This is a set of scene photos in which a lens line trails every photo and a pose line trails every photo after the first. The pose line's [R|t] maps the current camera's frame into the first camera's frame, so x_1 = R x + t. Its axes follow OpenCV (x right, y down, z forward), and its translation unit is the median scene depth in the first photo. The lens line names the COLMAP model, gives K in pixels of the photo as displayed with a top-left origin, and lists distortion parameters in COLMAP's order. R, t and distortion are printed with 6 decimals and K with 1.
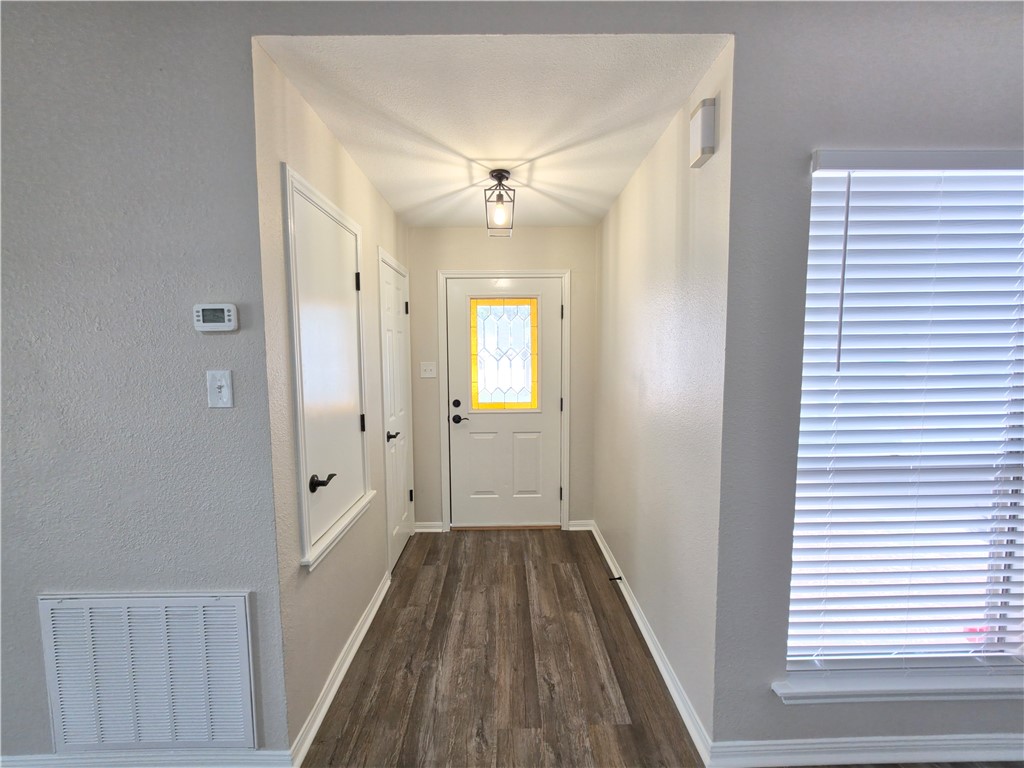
lens RADIAL K [[408.5, 0, 509.4], [0, 408.5, 385.3], [0, 0, 1]] dist [-0.004885, -0.000325]
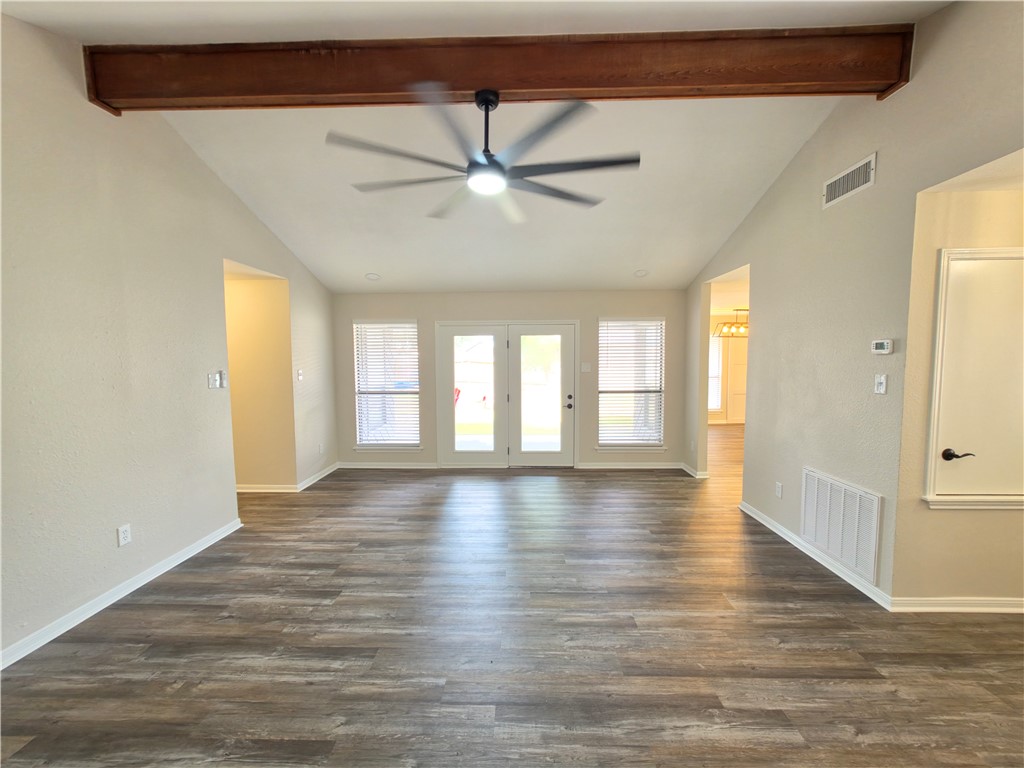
lens RADIAL K [[408.5, 0, 509.4], [0, 408.5, 385.3], [0, 0, 1]] dist [-0.004885, -0.000325]
pose [[-0.045138, 0.072124, -0.996374, 1.221627], [-0.073944, 0.994413, 0.075332, 0.000280], [0.996240, 0.077076, -0.039552, -0.632762]]
